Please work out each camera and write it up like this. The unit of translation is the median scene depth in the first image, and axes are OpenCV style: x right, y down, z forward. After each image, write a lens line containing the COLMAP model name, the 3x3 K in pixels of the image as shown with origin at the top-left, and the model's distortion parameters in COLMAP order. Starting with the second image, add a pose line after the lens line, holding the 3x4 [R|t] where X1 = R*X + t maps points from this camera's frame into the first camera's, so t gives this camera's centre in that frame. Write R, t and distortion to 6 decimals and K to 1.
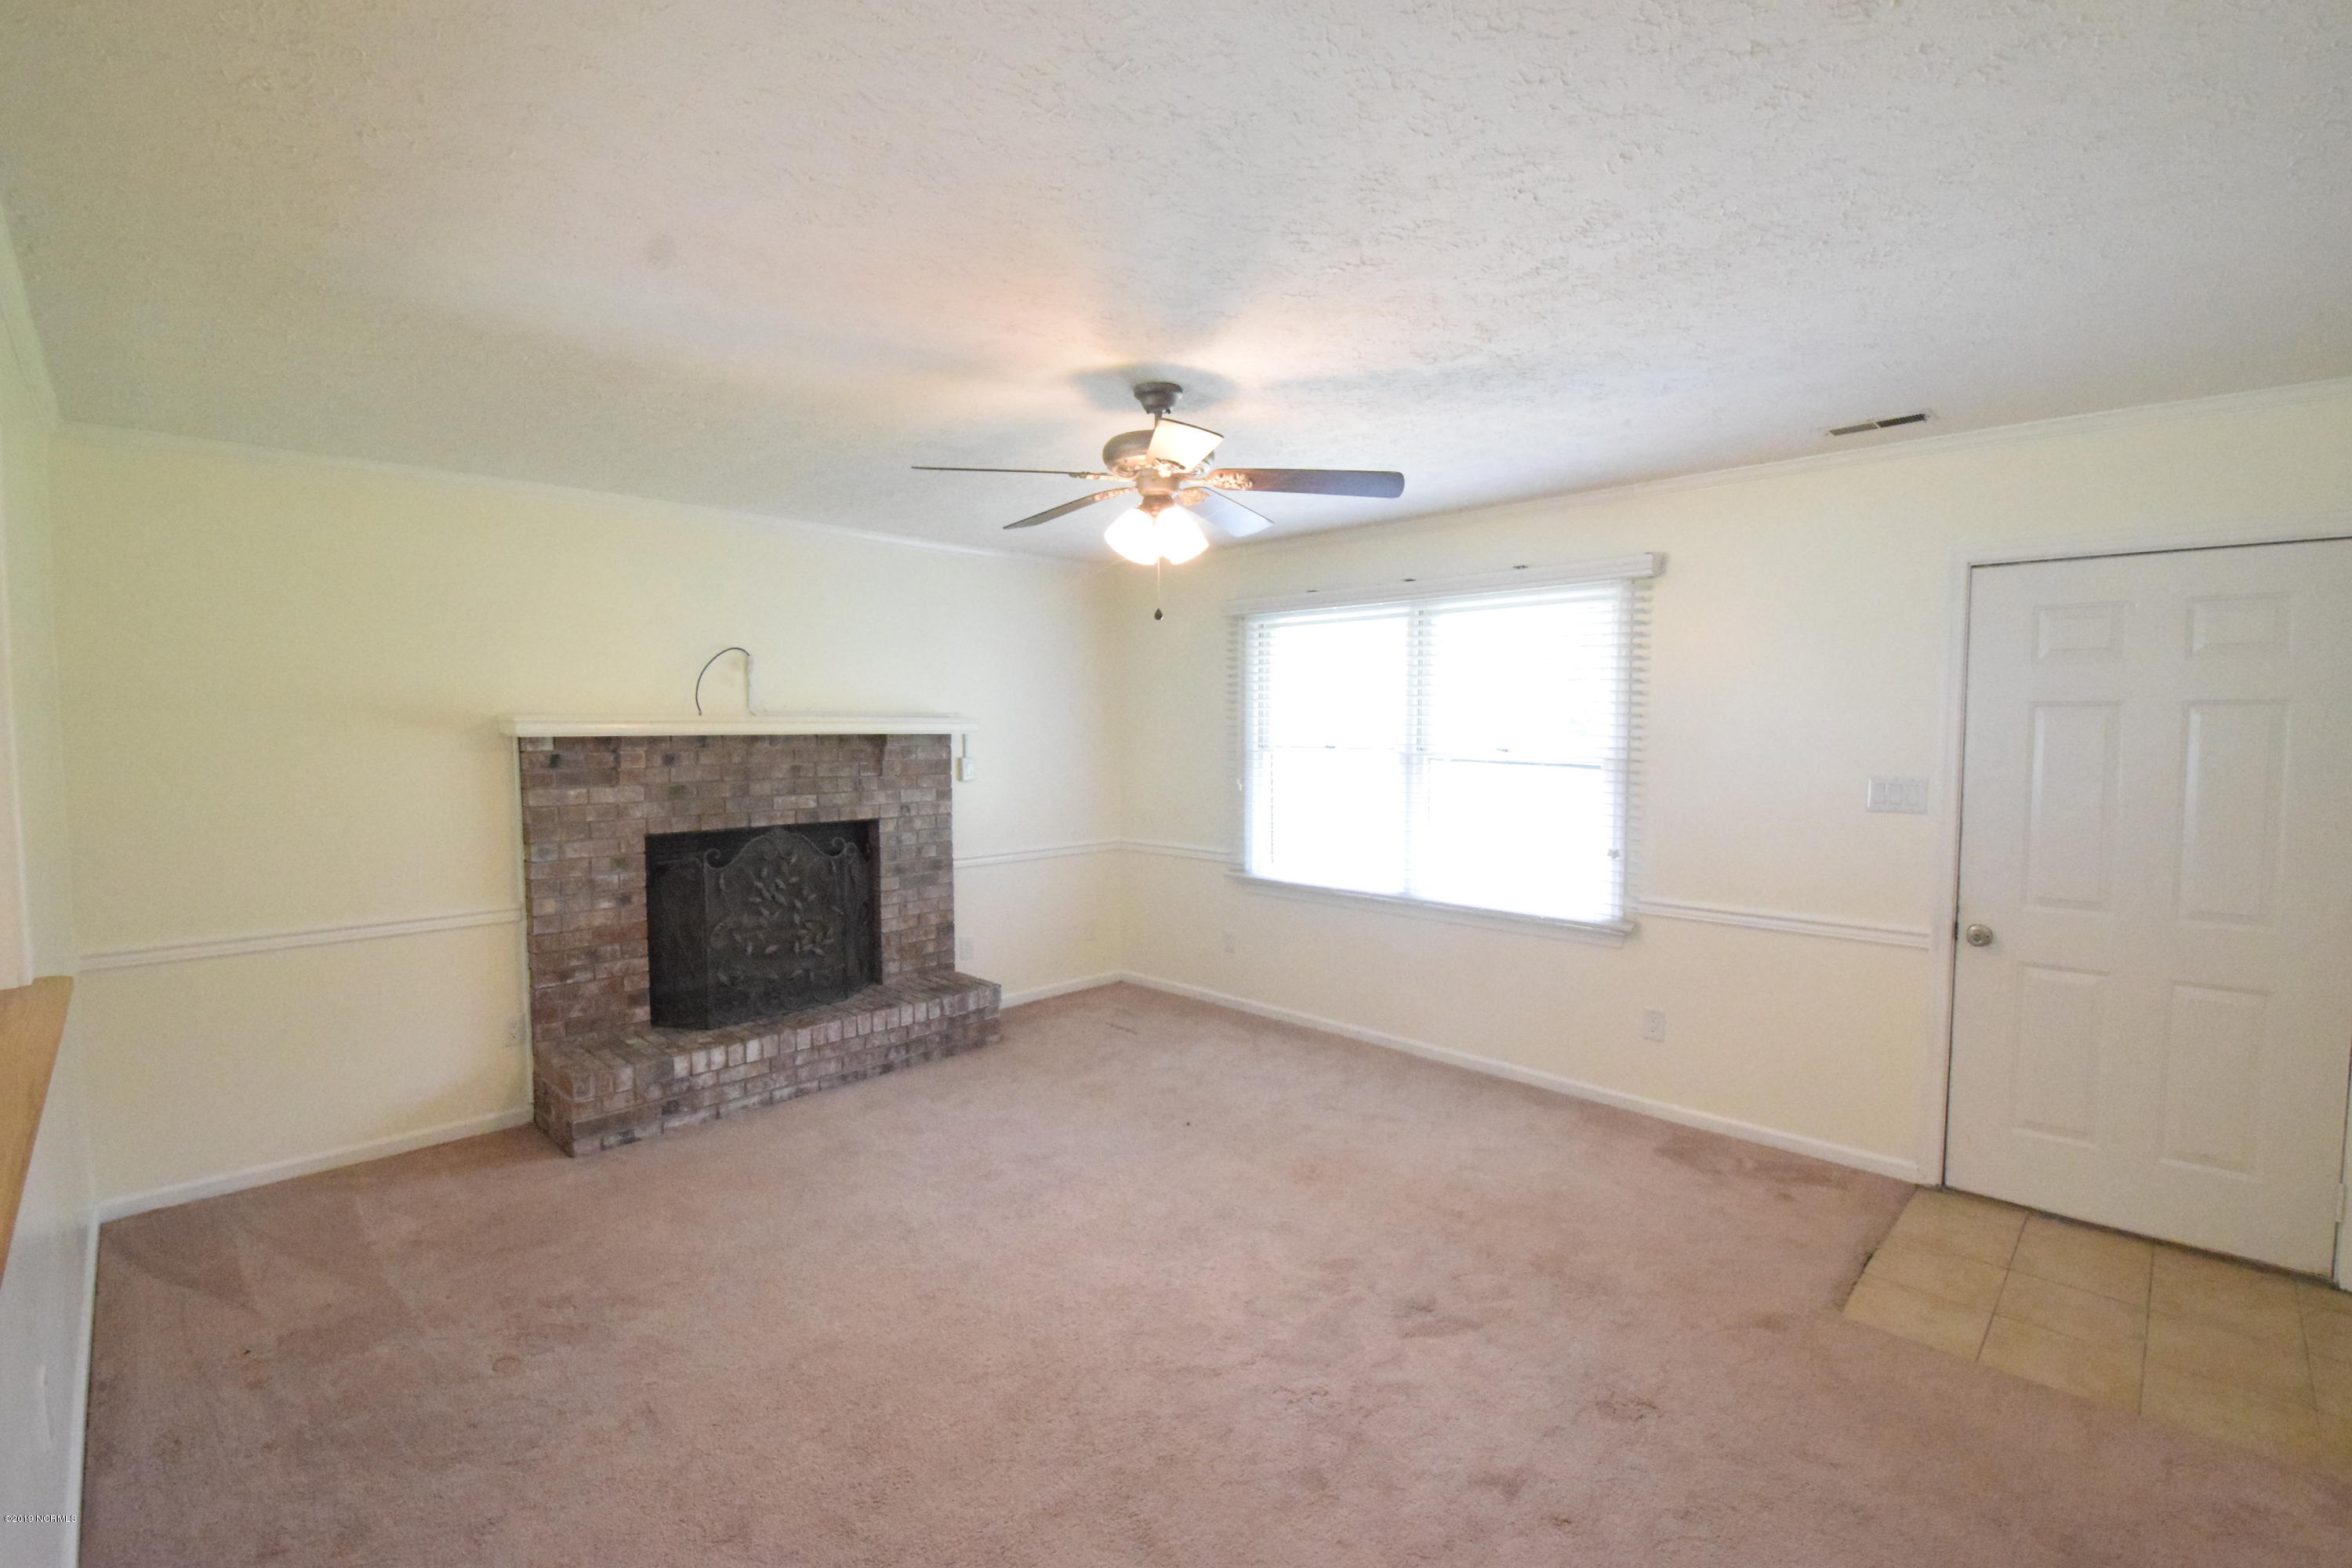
lens RADIAL K [[1026.8, 0, 1214.8], [0, 1026.8, 785.6], [0, 0, 1]] dist [0.000895, -0.013733]
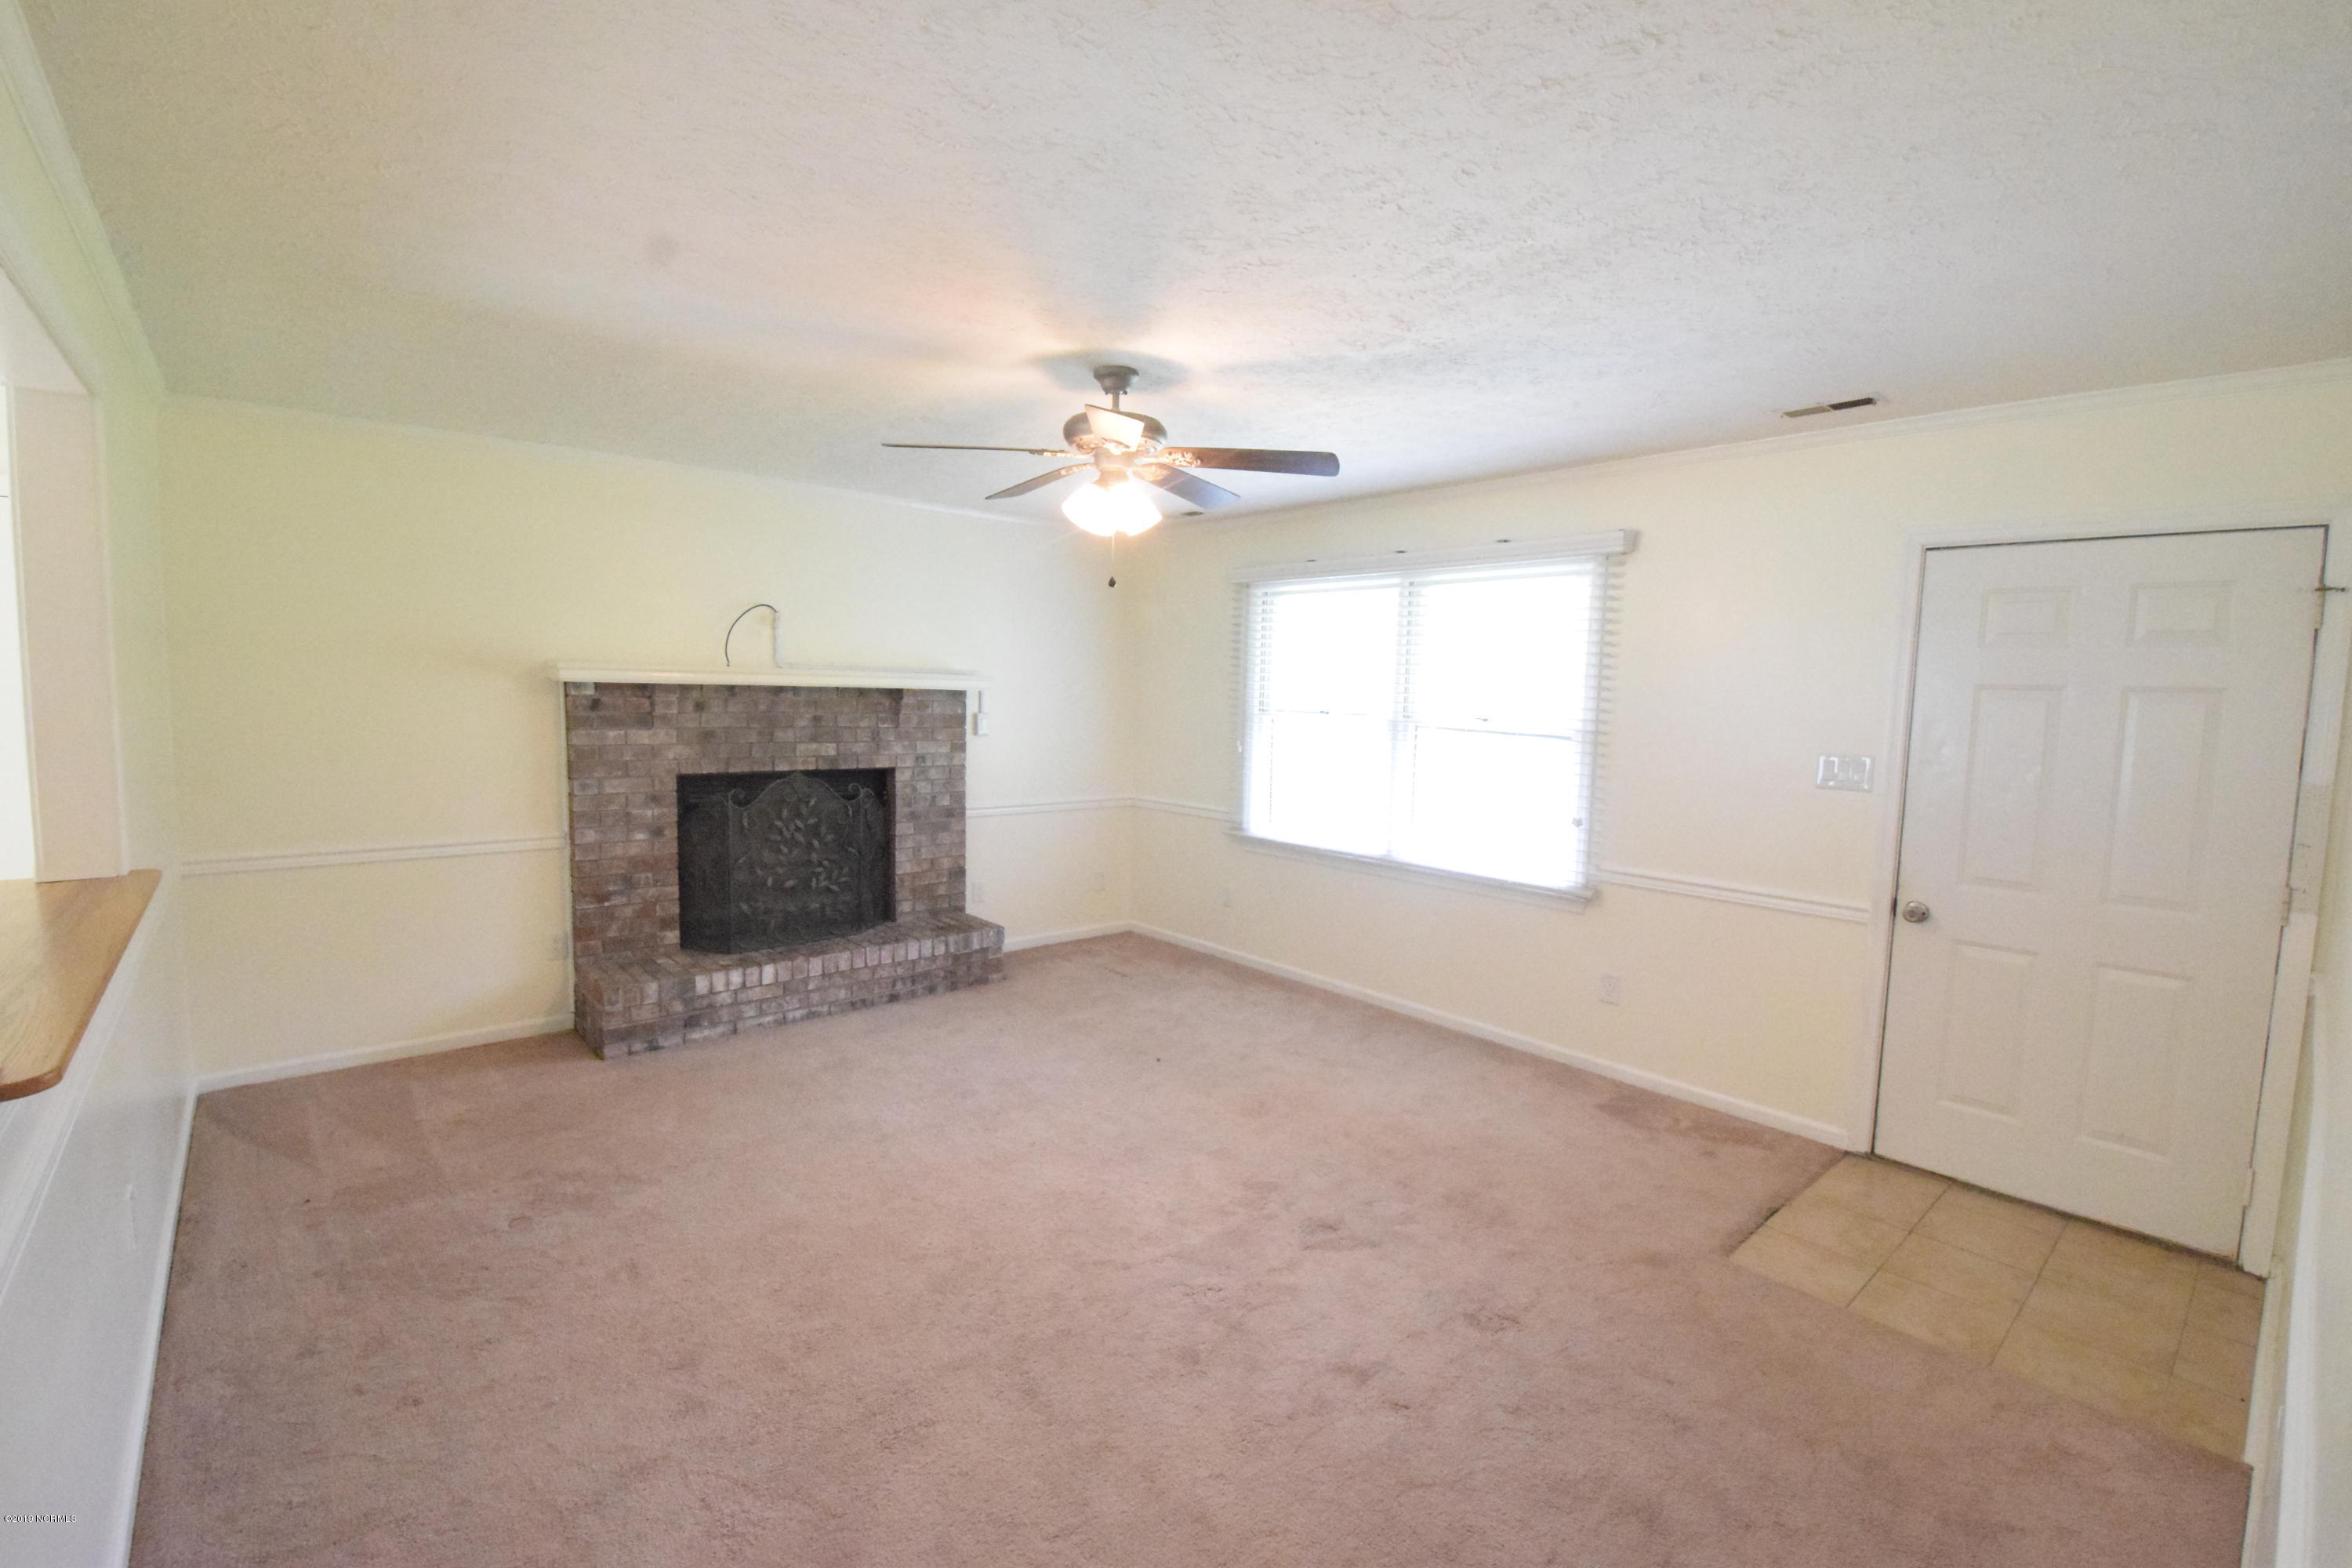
lens RADIAL K [[1026.8, 0, 1212.4], [0, 1026.8, 780.7], [0, 0, 1]] dist [0.000895, -0.013733]
pose [[0.997125, 0.032191, -0.068598, 0.090321], [-0.030220, 0.999106, 0.029577, 0.005046], [0.069489, -0.027419, 0.997206, -0.053283]]
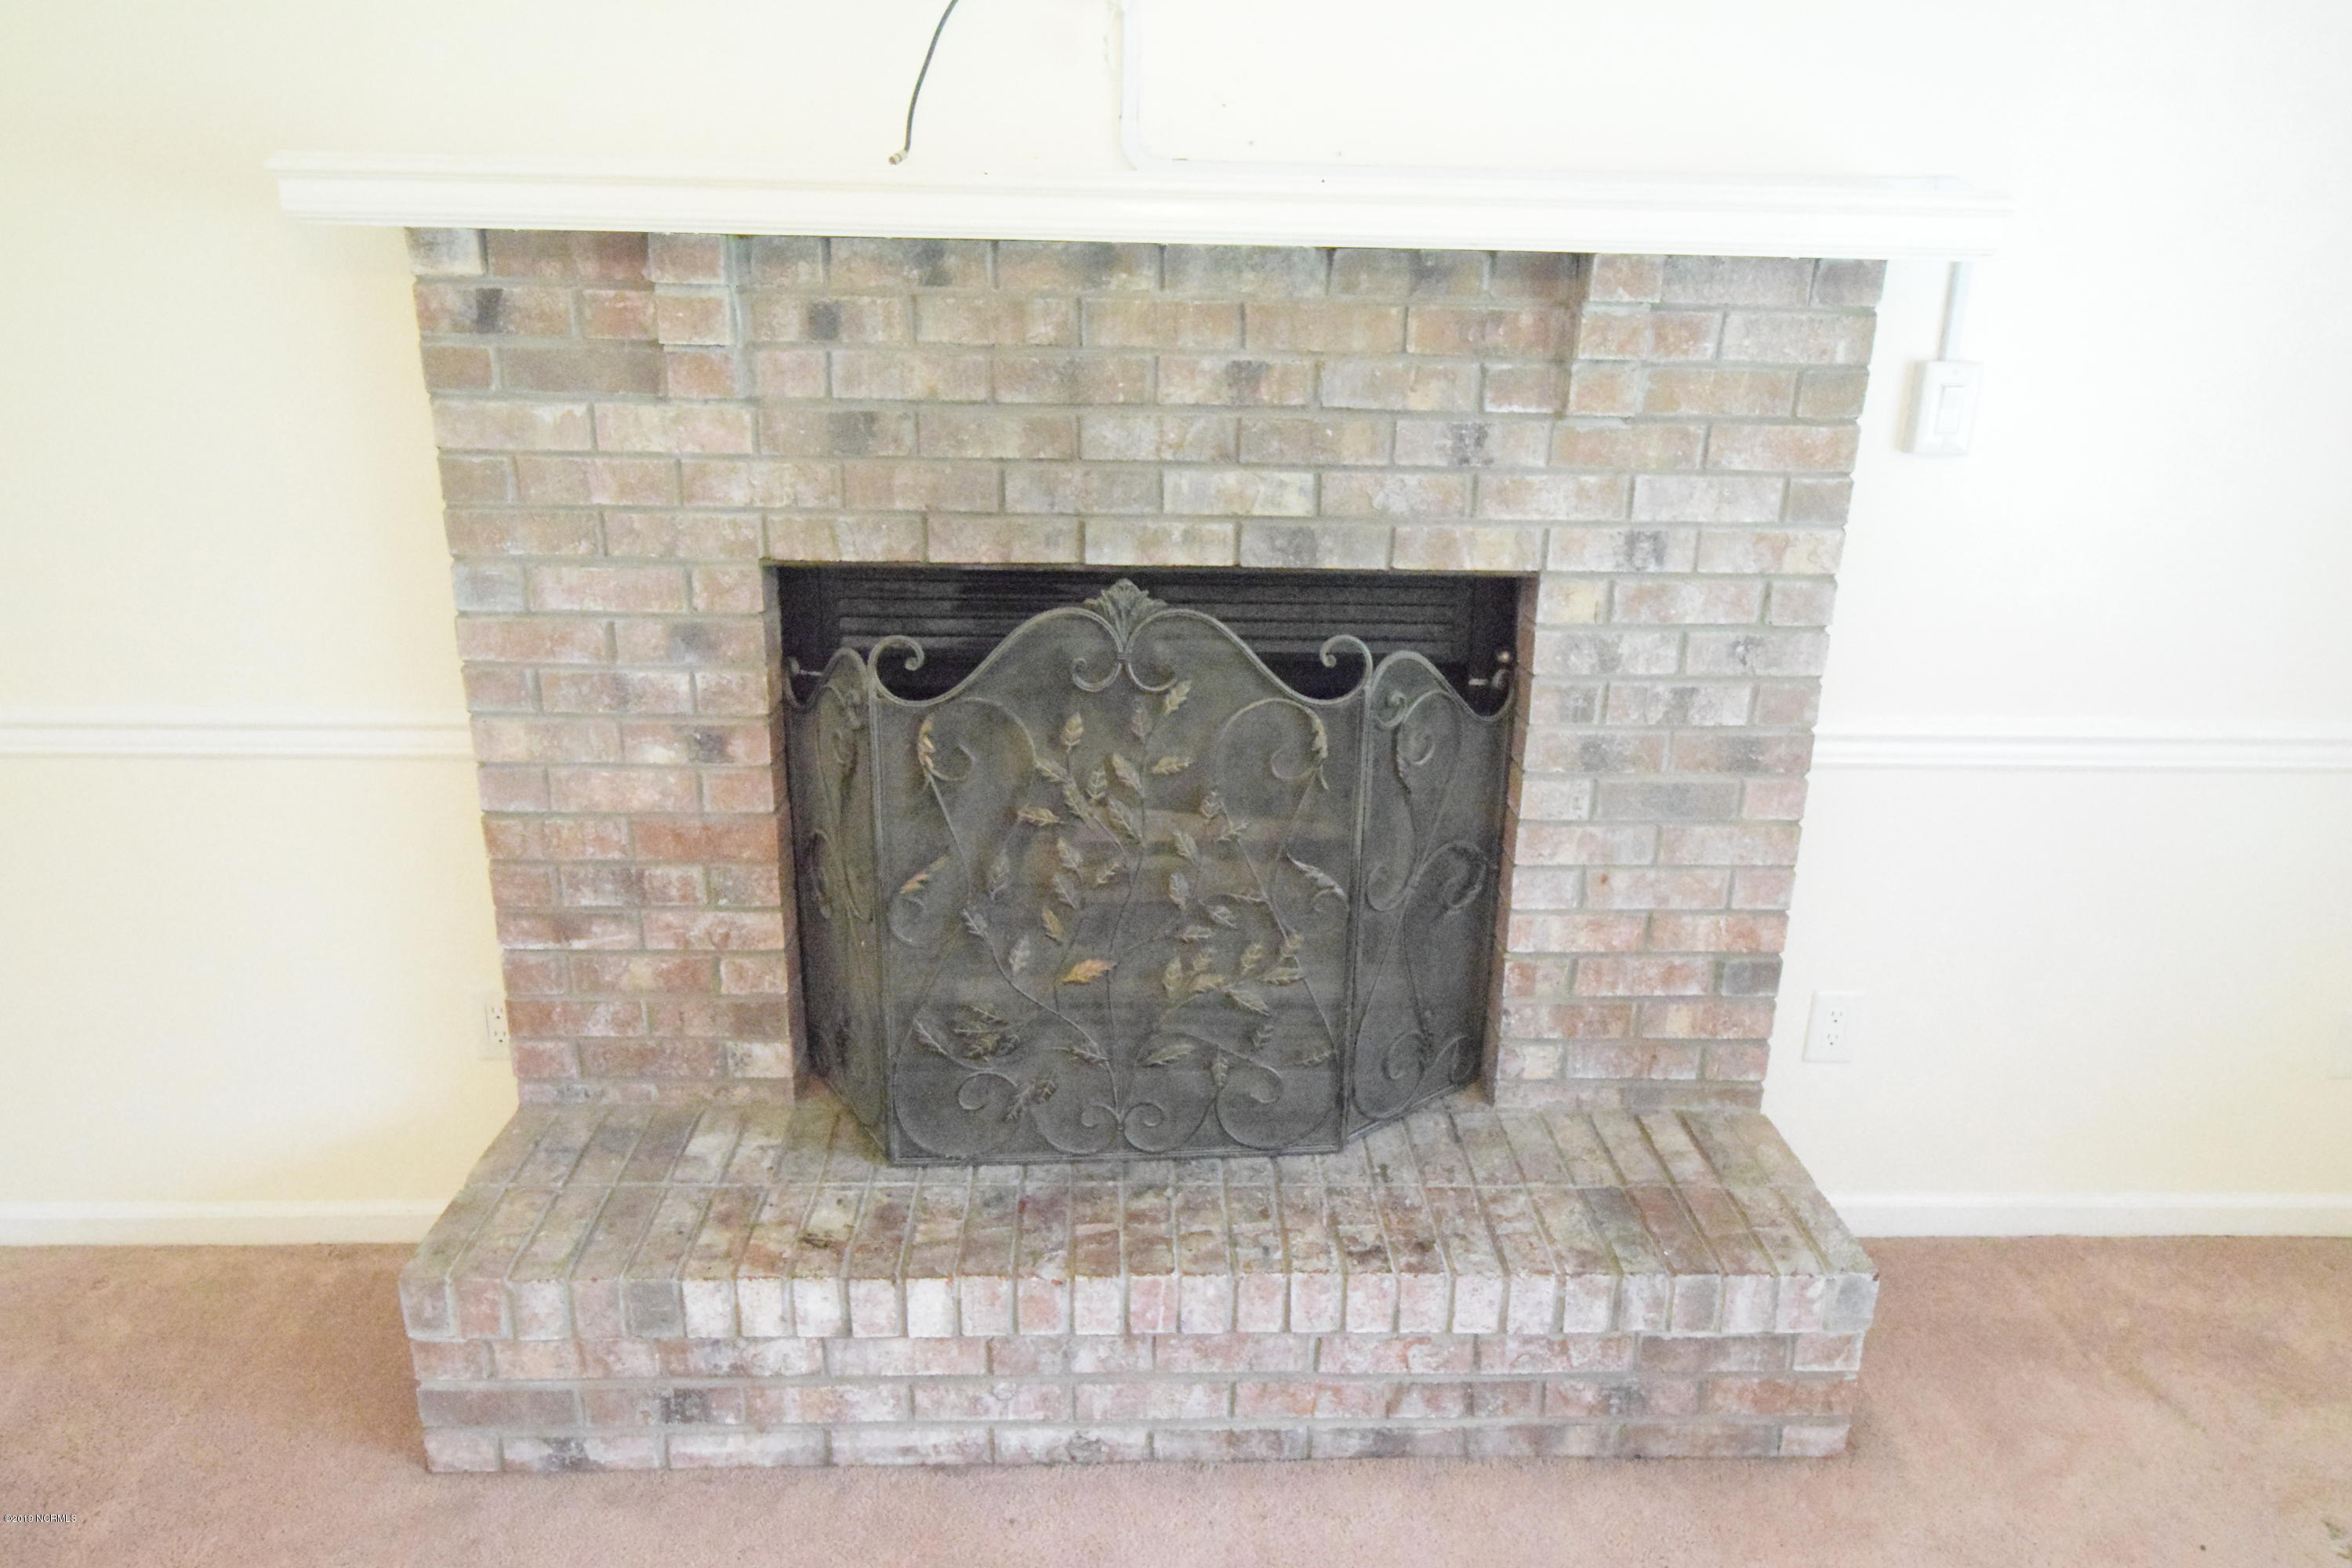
lens RADIAL K [[1563.3, 0, 1191.9], [0, 1563.3, 776.6], [0, 0, 1]] dist [0.016402, -0.002569]
pose [[0.708433, 0.232032, -0.666547, -0.114820], [-0.061540, 0.961124, 0.269170, -0.027626], [0.703090, -0.149670, 0.695171, 0.742165]]
